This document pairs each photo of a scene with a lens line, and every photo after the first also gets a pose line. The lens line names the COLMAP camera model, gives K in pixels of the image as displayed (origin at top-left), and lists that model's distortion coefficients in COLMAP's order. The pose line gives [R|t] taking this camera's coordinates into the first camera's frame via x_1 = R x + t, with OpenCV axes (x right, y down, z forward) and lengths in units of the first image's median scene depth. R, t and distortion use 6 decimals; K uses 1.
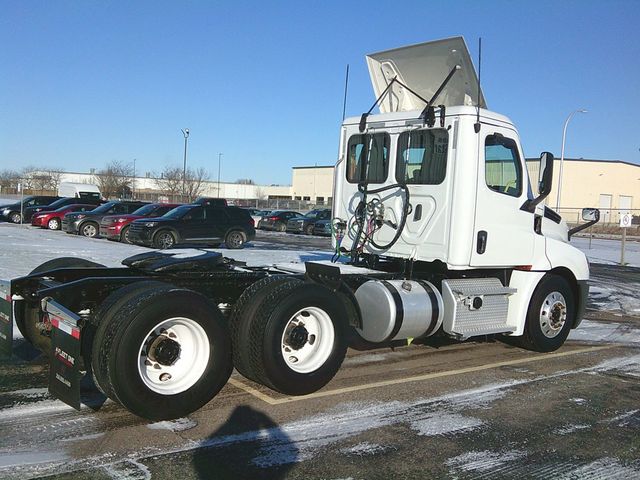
lens RADIAL K [[650.2, 0, 320.0], [0, 650.2, 240.0], [0, 0, 1]] dist [0.020575, 0.009791]
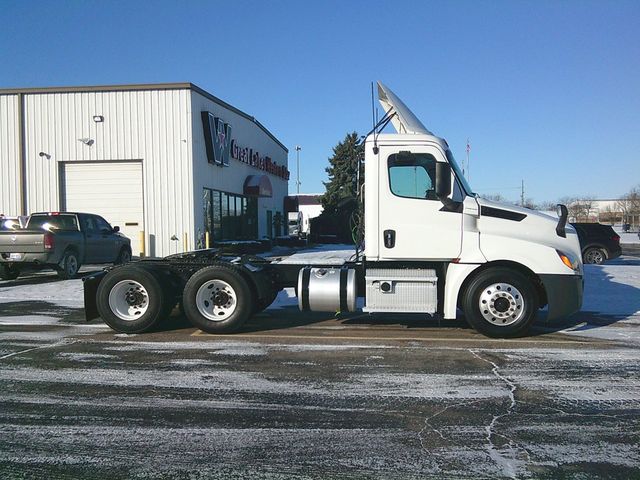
lens RADIAL K [[650.2, 0, 320.0], [0, 650.2, 240.0], [0, 0, 1]] dist [0.020575, 0.009791]
pose [[0.695479, -0.044225, -0.717184, 0.974539], [0.012084, 0.998683, -0.049866, 0.060906], [0.718445, 0.026014, 0.695097, 0.027349]]
